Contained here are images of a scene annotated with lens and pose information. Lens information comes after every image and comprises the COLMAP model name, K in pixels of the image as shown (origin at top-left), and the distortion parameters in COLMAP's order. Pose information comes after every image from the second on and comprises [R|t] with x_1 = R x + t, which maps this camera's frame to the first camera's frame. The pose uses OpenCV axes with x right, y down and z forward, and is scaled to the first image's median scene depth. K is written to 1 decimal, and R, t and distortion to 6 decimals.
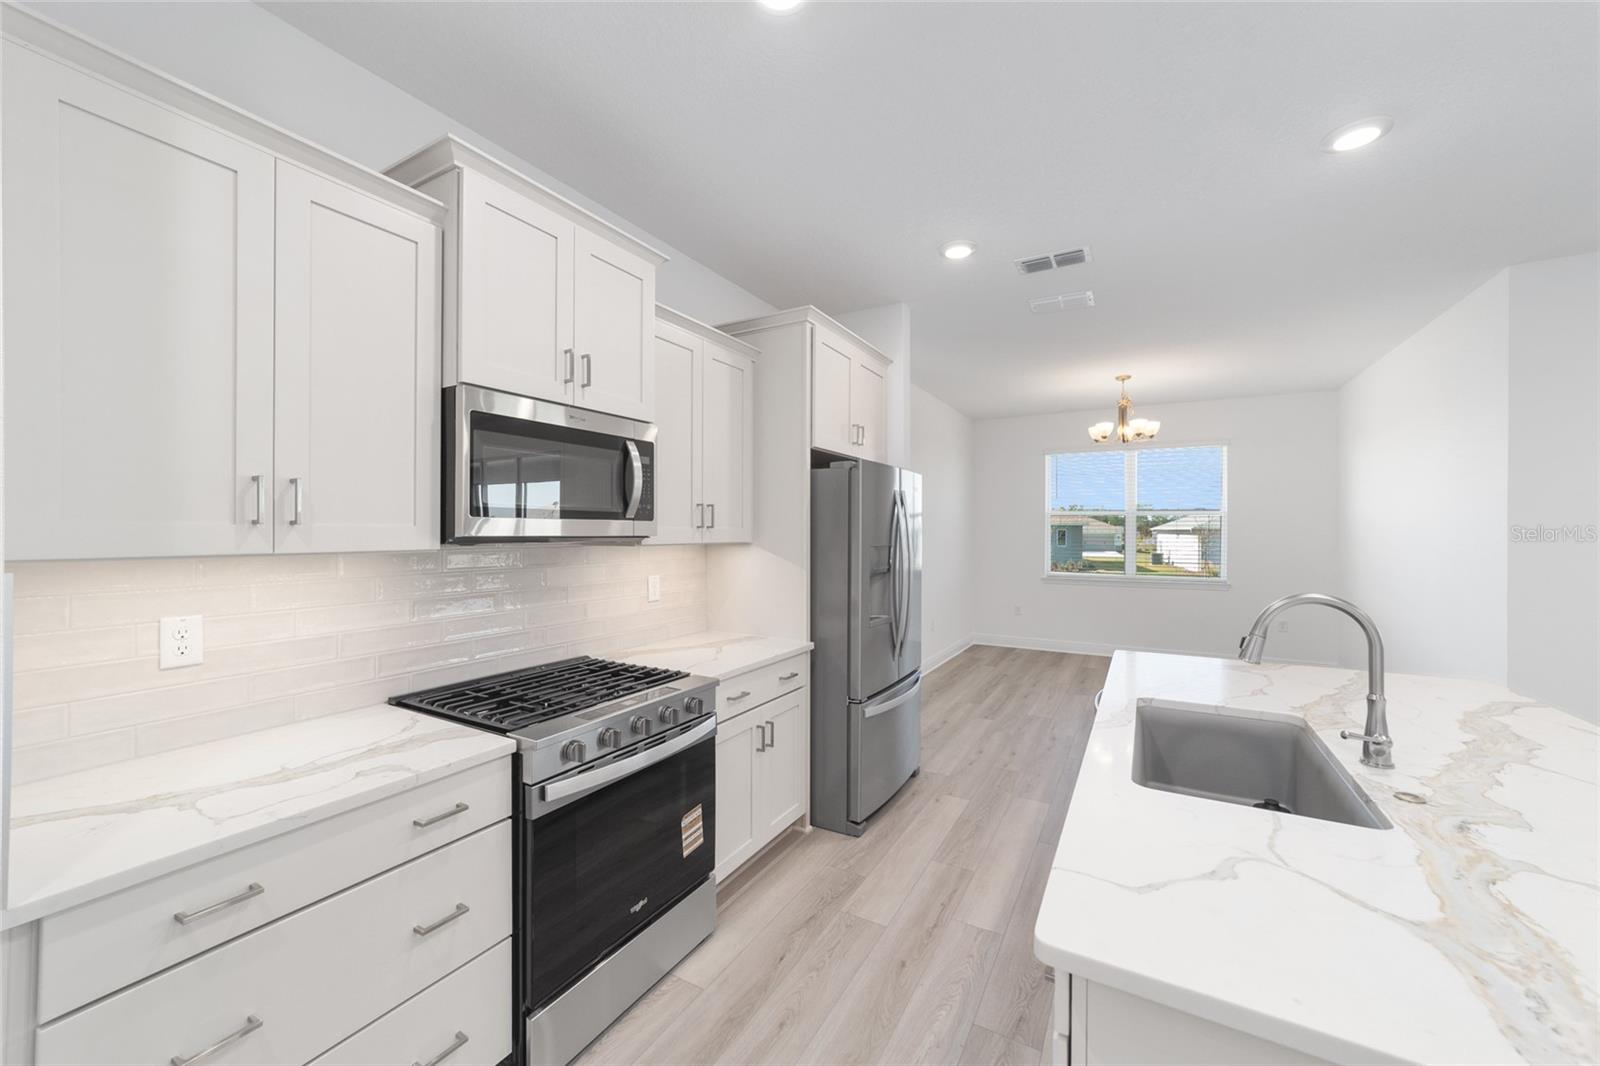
lens RADIAL K [[613.6, 0, 792.2], [0, 613.6, 527.6], [0, 0, 1]] dist [0.000052, 0.000128]
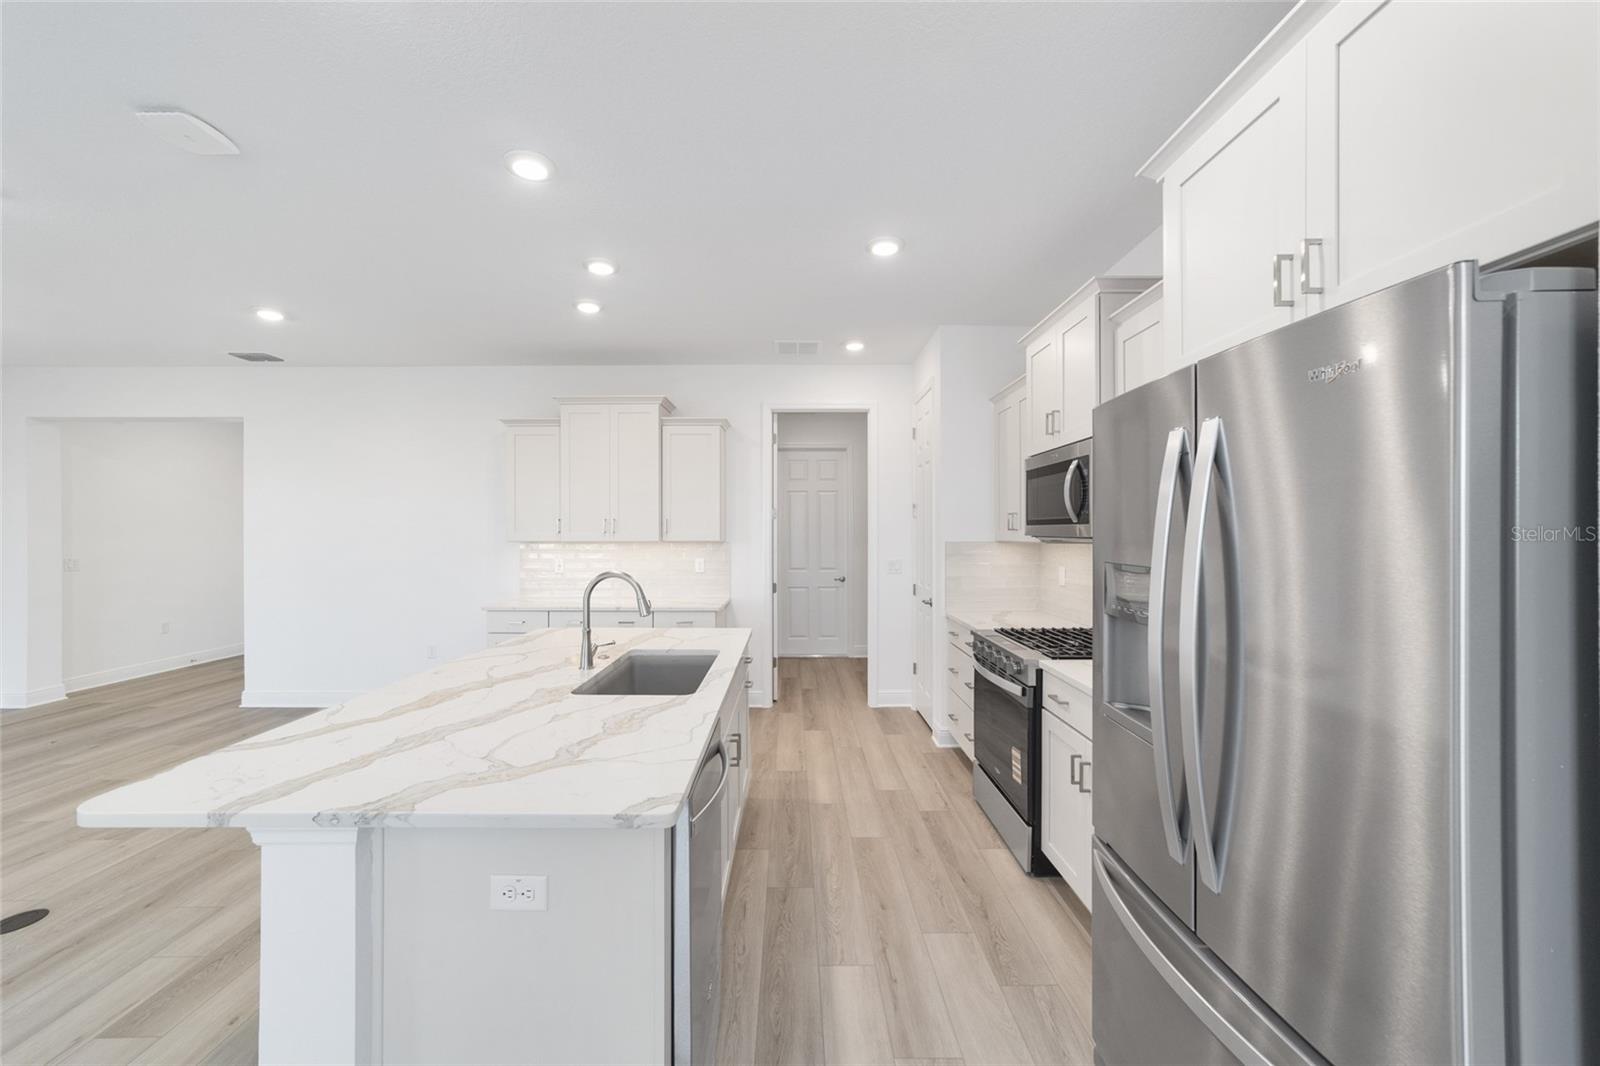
lens RADIAL K [[613.3, 0, 797.0], [0, 613.3, 536.4], [0, 0, 1]] dist [0.001036, 0.000187]
pose [[-0.859936, 0.006940, -0.510355, 0.323739], [0.007845, 0.999969, 0.000379, 0.003987], [0.510342, -0.003678, -0.859964, 0.684725]]
